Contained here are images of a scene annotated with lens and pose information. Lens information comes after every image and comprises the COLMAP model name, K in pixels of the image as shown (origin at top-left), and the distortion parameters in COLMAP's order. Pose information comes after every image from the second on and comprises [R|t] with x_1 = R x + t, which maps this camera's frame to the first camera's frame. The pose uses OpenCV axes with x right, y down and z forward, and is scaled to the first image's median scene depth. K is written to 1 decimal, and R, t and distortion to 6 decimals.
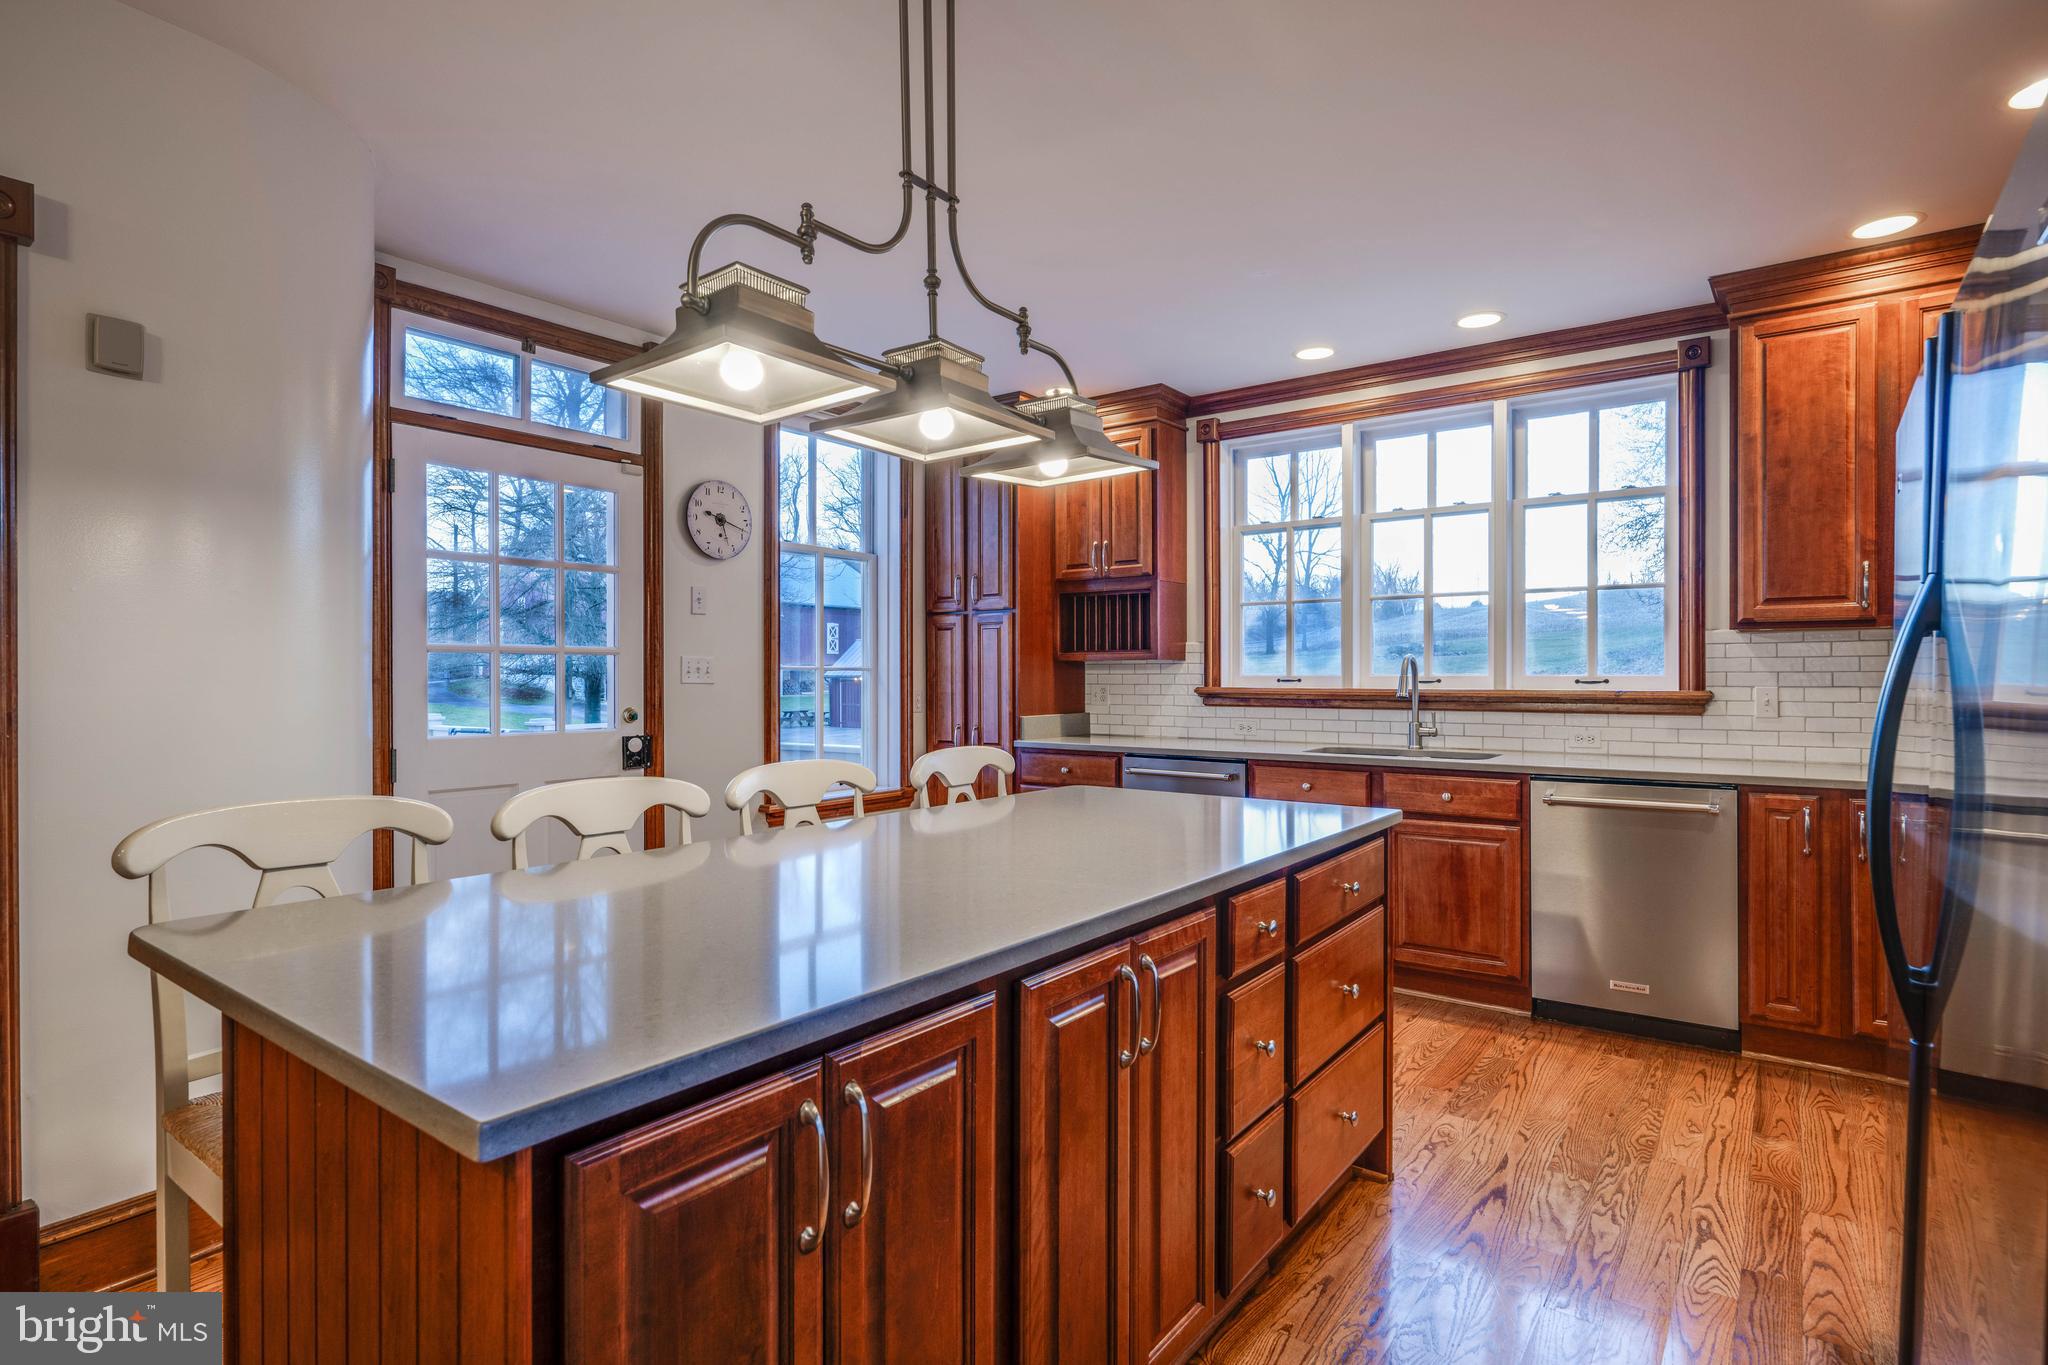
lens RADIAL K [[1030.5, 0, 1009.6], [0, 1030.5, 684.2], [0, 0, 1]] dist [0.001306, 0.001056]
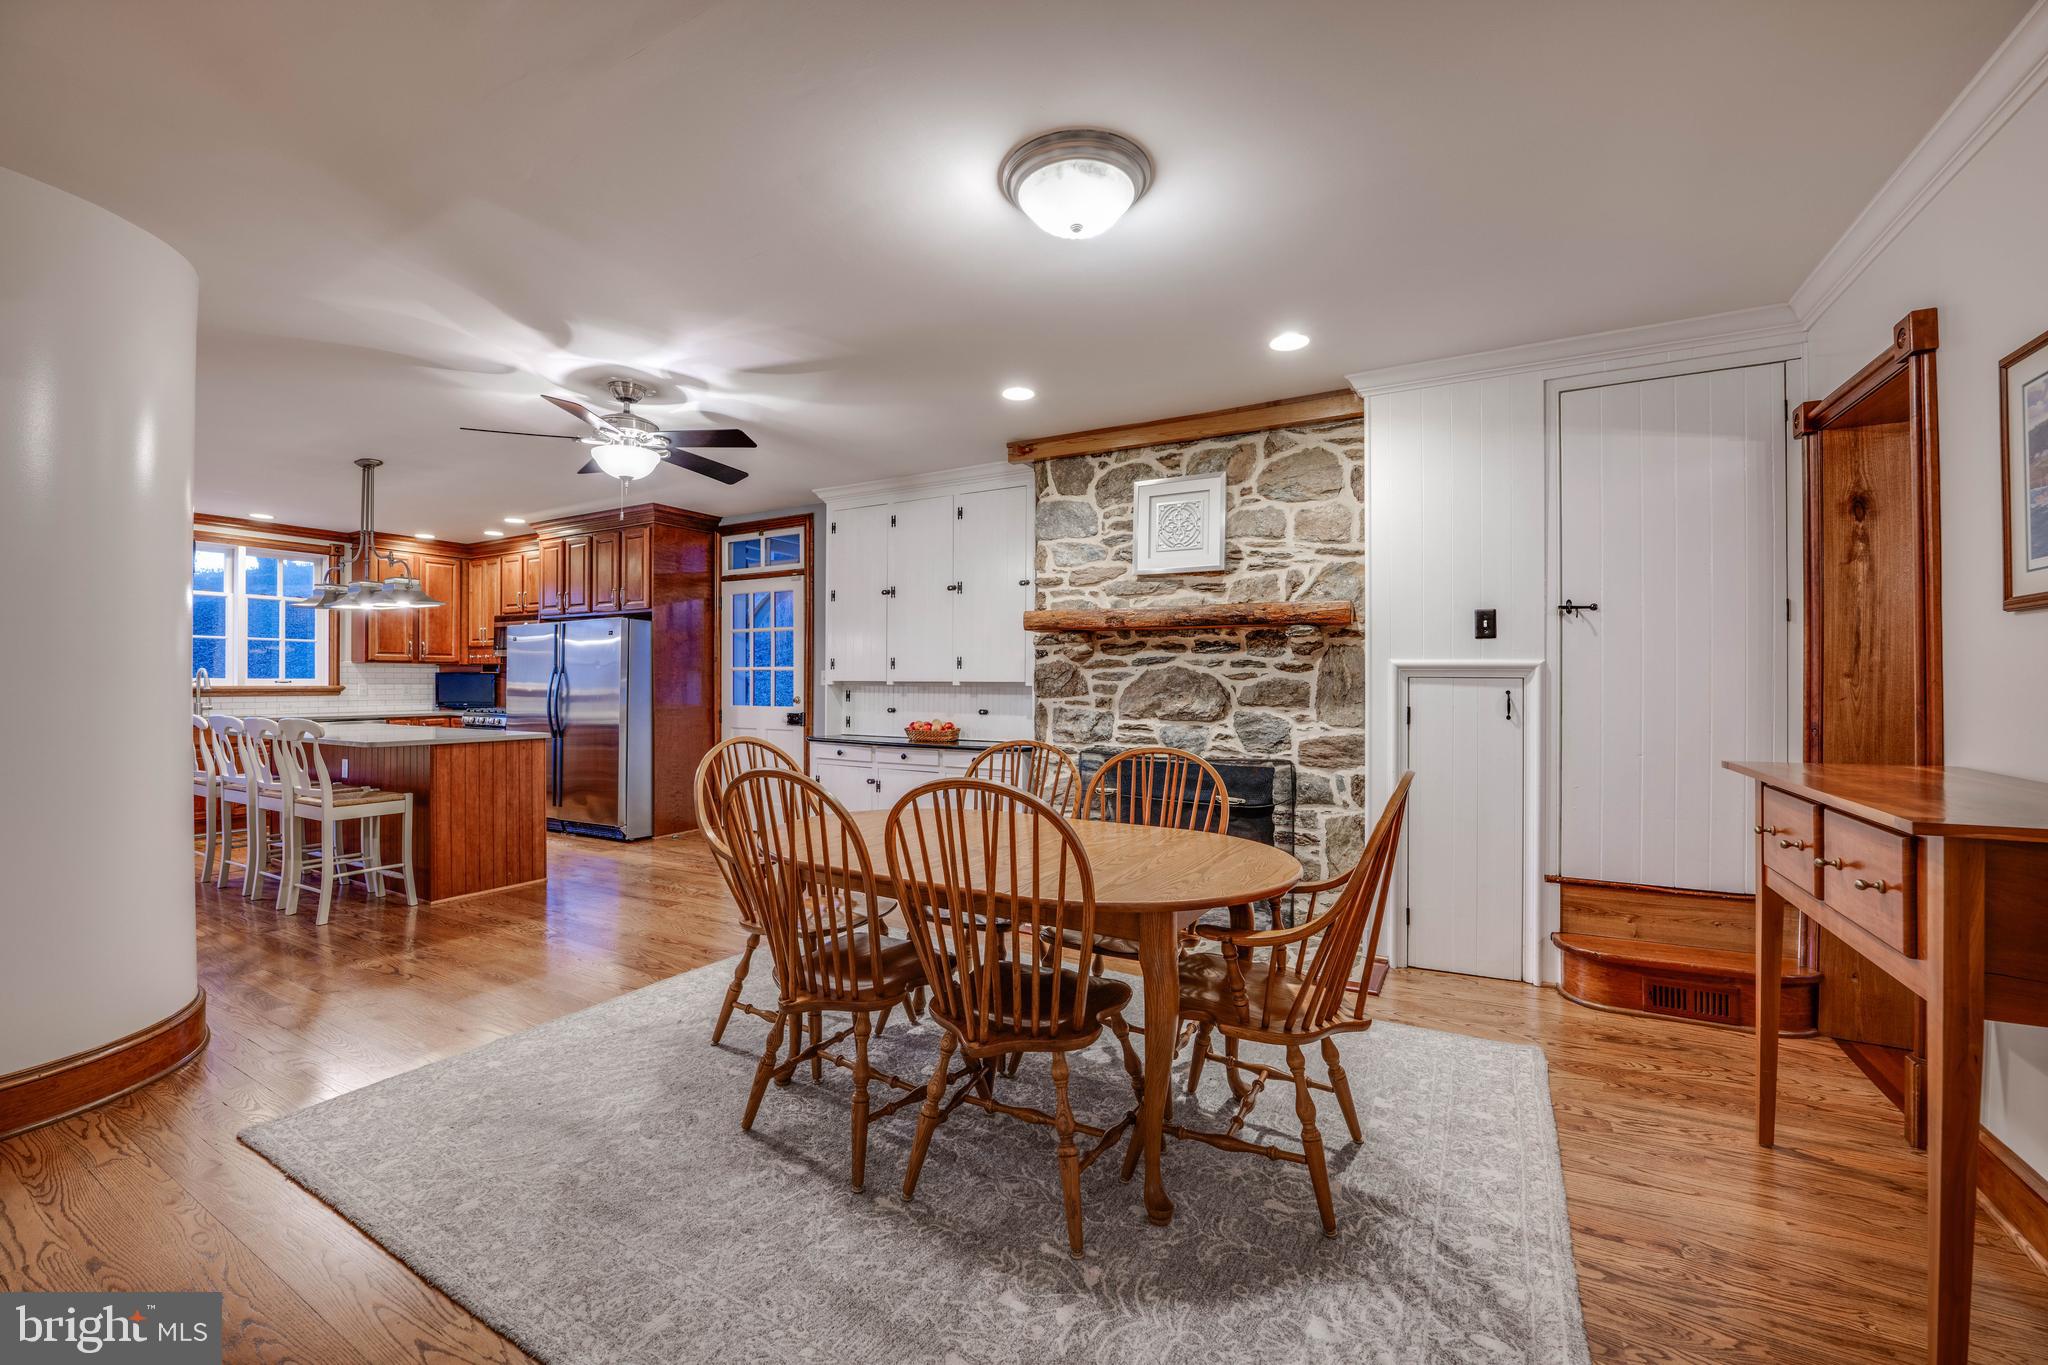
lens RADIAL K [[814.9, 0, 1023.0], [0, 814.9, 683.2], [0, 0, 1]] dist [-0.023655, 0.000132]
pose [[-0.145685, -0.001354, 0.989330, -1.484756], [0.004387, 0.999988, 0.002014, 0.004042], [-0.989321, 0.004633, -0.145677, -0.353616]]
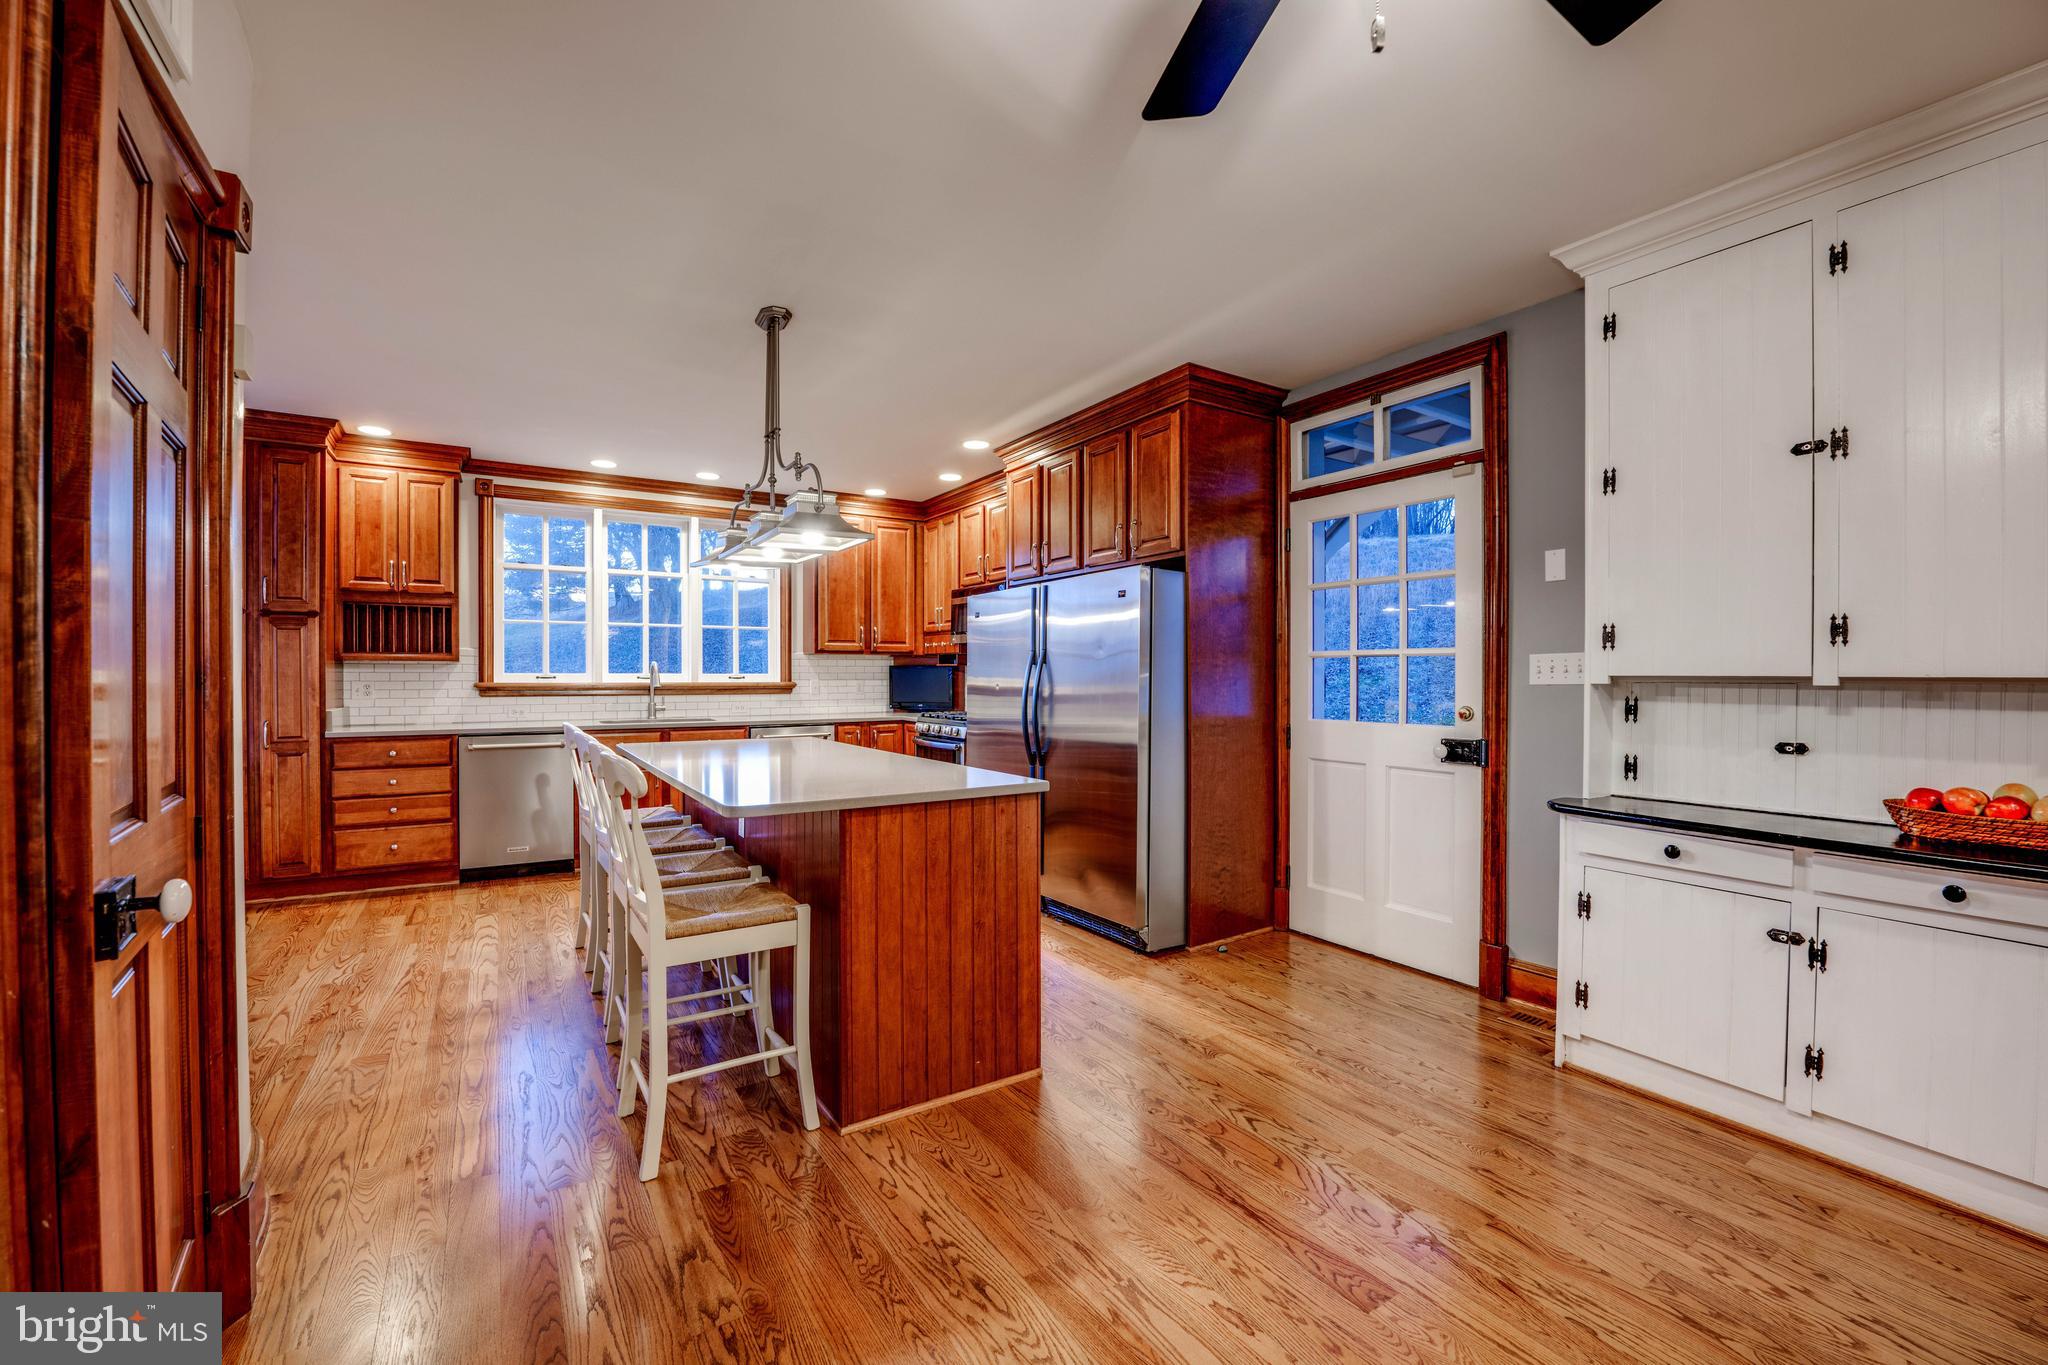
lens RADIAL K [[827.8, 0, 1017.0], [0, 827.8, 677.3], [0, 0, 1]] dist [-0.015736, 0.000538]
pose [[0.347895, -0.002351, 0.937531, -0.722176], [0.005870, 0.999983, 0.000329, -0.000295], [-0.937515, 0.005389, 0.347902, 0.000431]]
